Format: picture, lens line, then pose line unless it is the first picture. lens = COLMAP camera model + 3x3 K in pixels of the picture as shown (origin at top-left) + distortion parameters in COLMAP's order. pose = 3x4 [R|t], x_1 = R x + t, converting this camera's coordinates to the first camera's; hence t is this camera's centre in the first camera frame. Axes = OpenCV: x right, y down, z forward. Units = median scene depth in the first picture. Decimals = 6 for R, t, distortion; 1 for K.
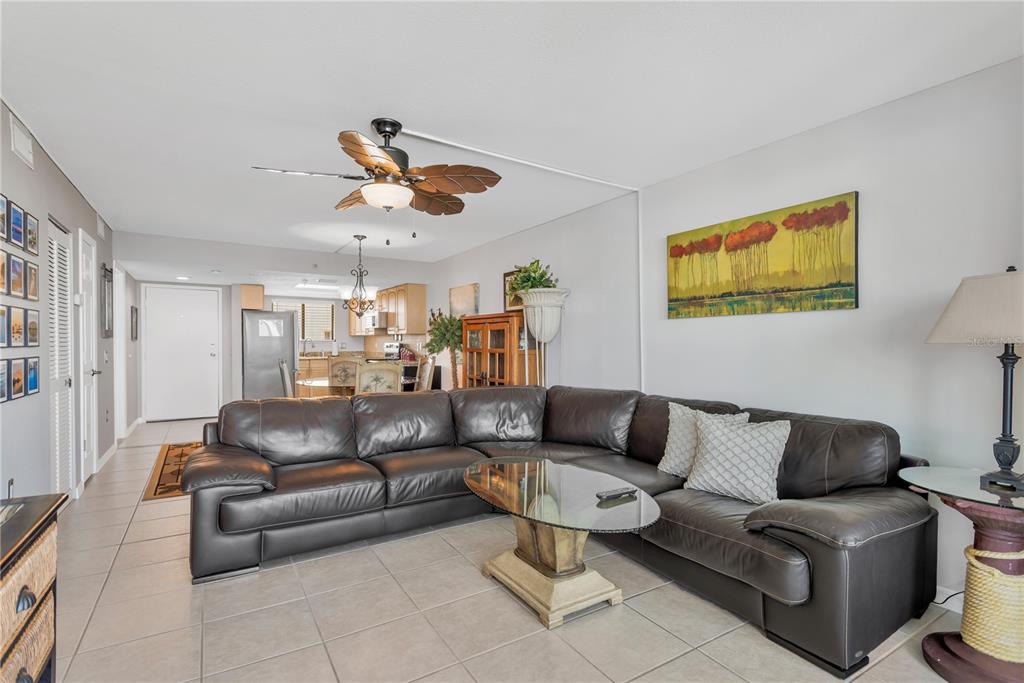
lens RADIAL K [[476.9, 0, 510.9], [0, 476.9, 343.8], [0, 0, 1]] dist [0.017557, -0.007867]
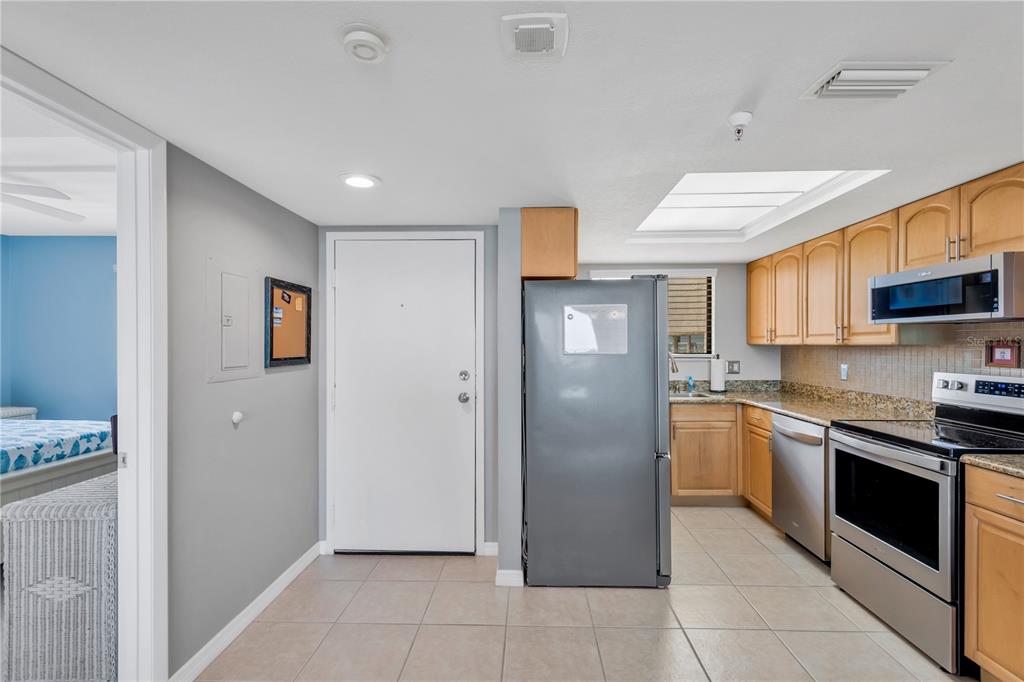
lens RADIAL K [[476.9, 0, 508.9], [0, 476.9, 345.8], [0, 0, 1]] dist [0.017557, -0.007867]
pose [[0.821406, 0.000161, -0.570344, -0.360638], [-0.000389, 1.000000, -0.000279, -0.021118], [0.570344, 0.000451, 0.821406, 0.689840]]
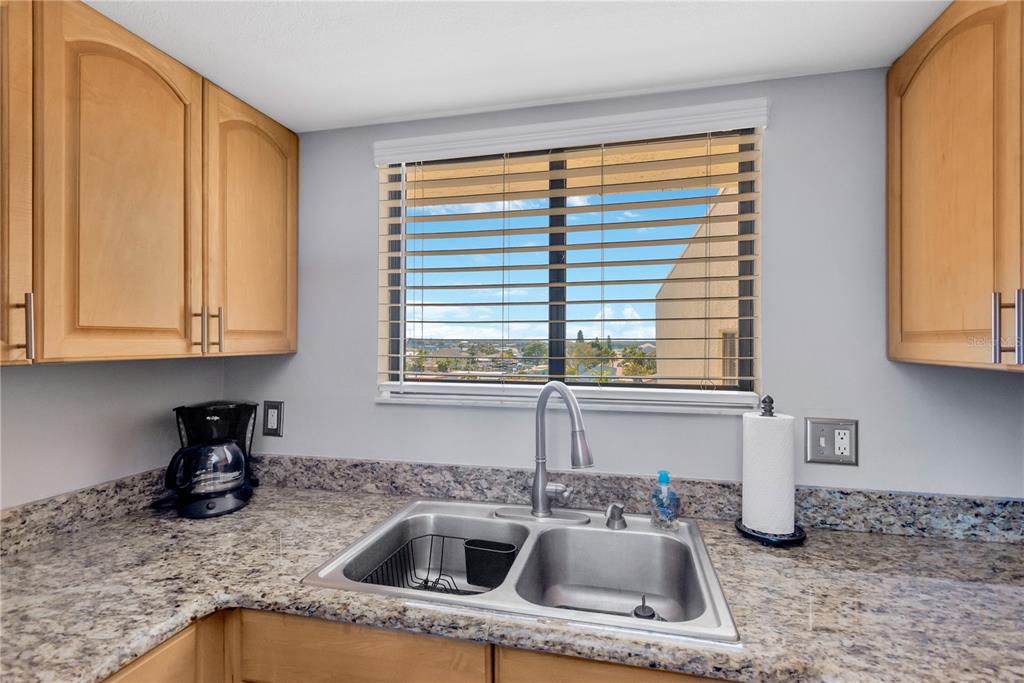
lens RADIAL K [[476.9, 0, 505.5], [0, 476.9, 342.6], [0, 0, 1]] dist [0.017557, -0.007867]
pose [[0.691620, -0.004208, -0.722249, -0.428598], [-0.003760, 0.999949, -0.009426, -0.027512], [0.722252, 0.009235, 0.691569, 1.139498]]
